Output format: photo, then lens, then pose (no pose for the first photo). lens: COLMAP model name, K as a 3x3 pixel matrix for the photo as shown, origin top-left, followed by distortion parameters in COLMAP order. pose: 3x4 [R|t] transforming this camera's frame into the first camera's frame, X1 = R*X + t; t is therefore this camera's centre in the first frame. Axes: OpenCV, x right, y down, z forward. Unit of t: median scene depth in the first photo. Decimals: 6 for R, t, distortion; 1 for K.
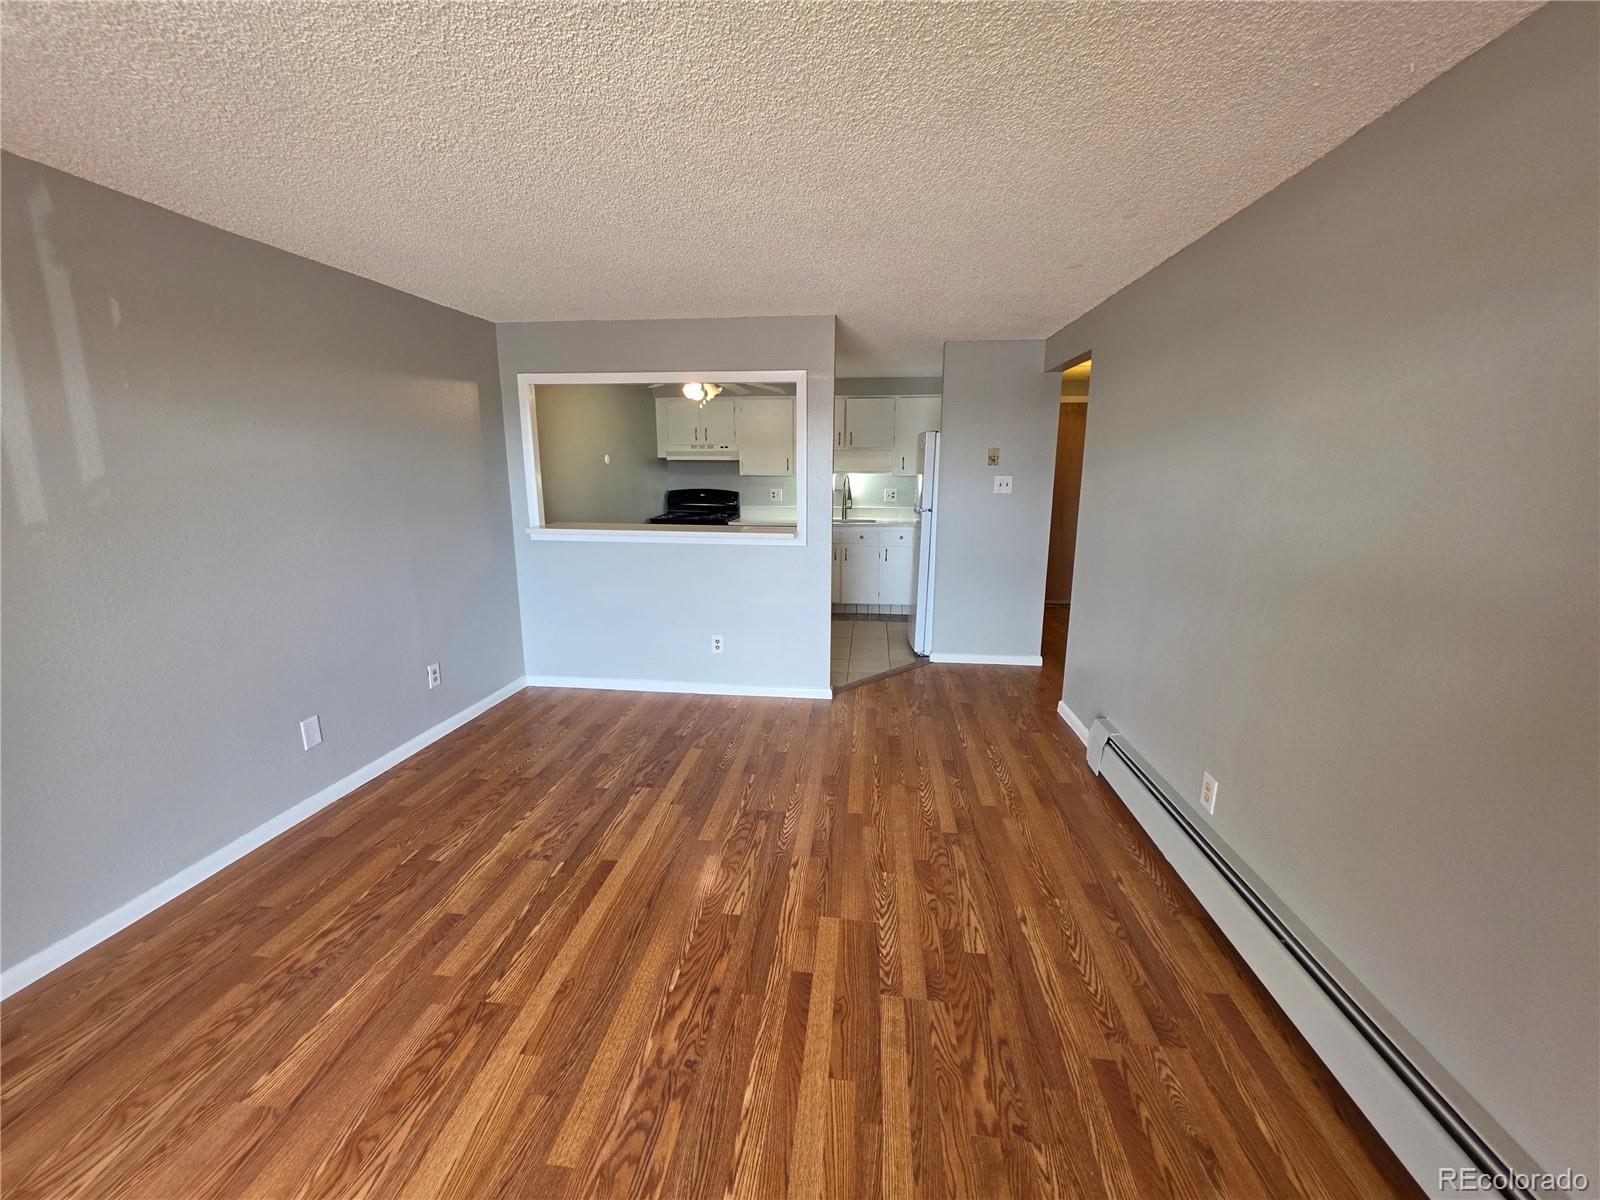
lens RADIAL K [[640.5, 0, 794.1], [0, 640.5, 594.2], [0, 0, 1]] dist [-0.004599, 0.001828]
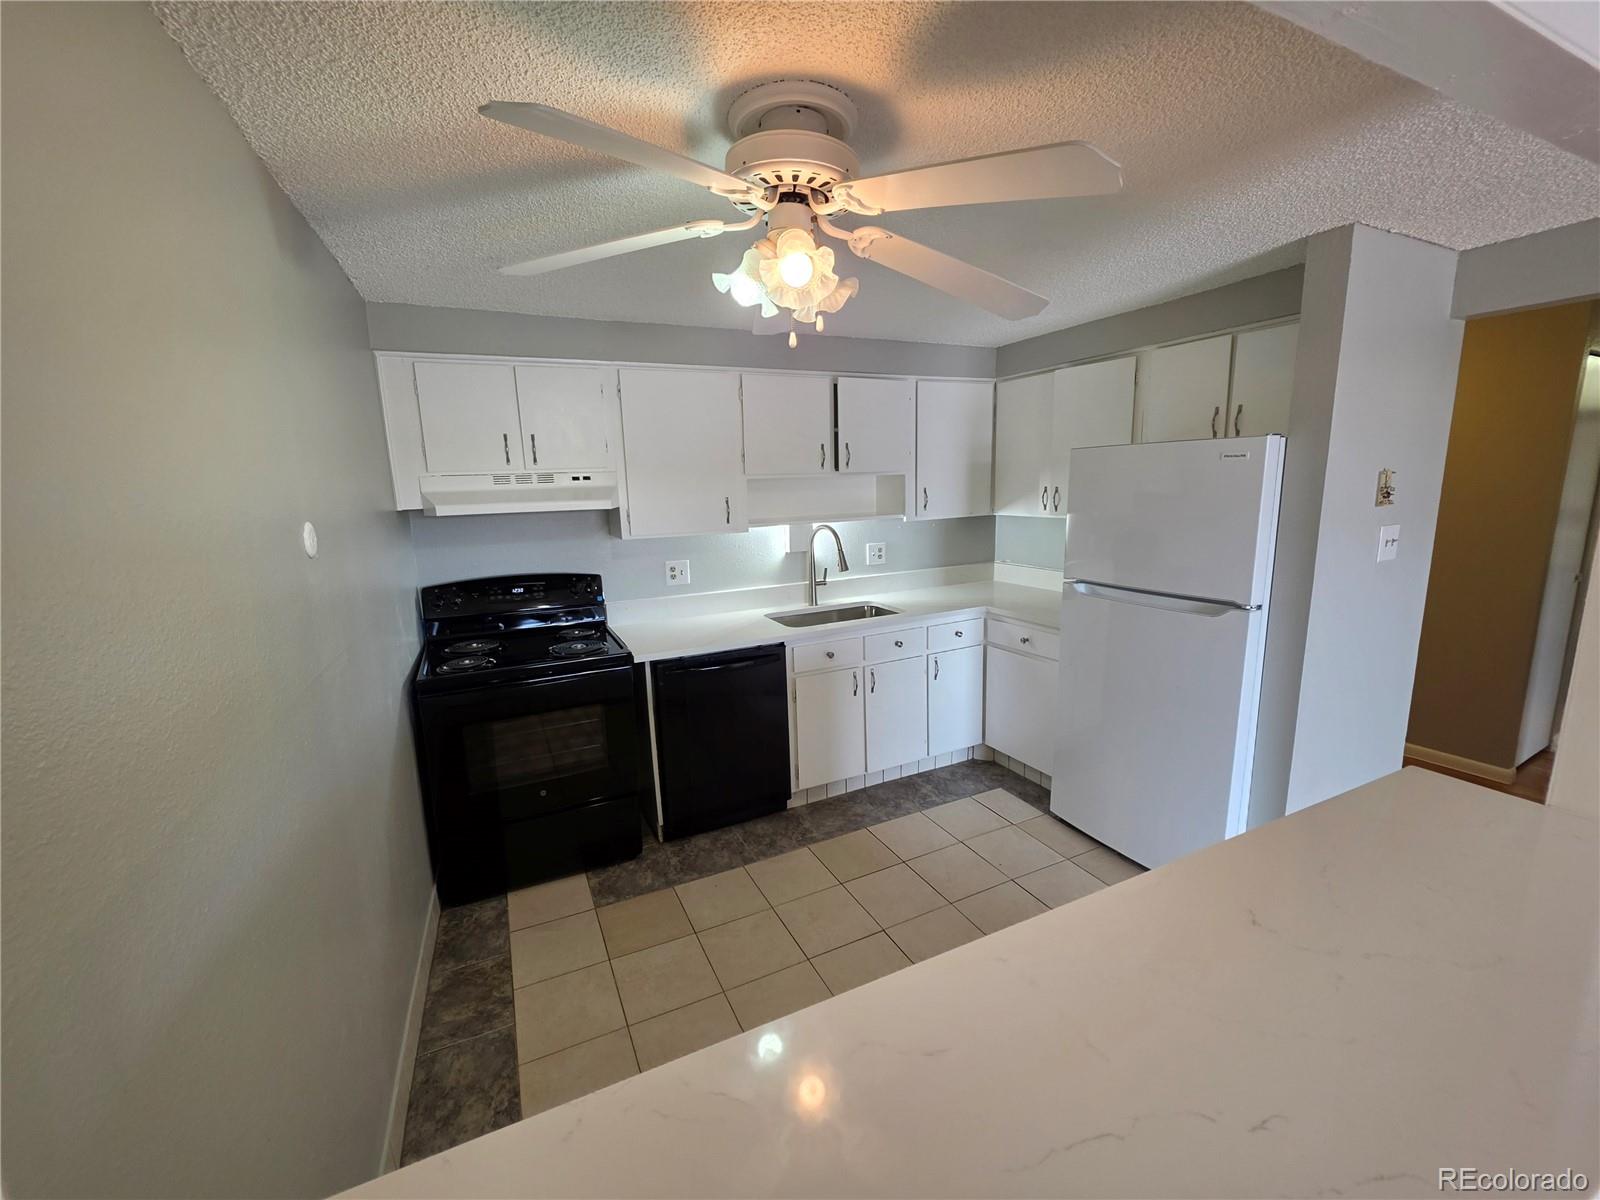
lens RADIAL K [[640.5, 0, 787.0], [0, 640.5, 595.2], [0, 0, 1]] dist [-0.004599, 0.001828]
pose [[0.846837, -0.120573, 0.518005, -0.449636], [0.135767, 0.990703, 0.008647, -0.277364], [-0.514232, 0.063005, 0.855334, 1.148622]]
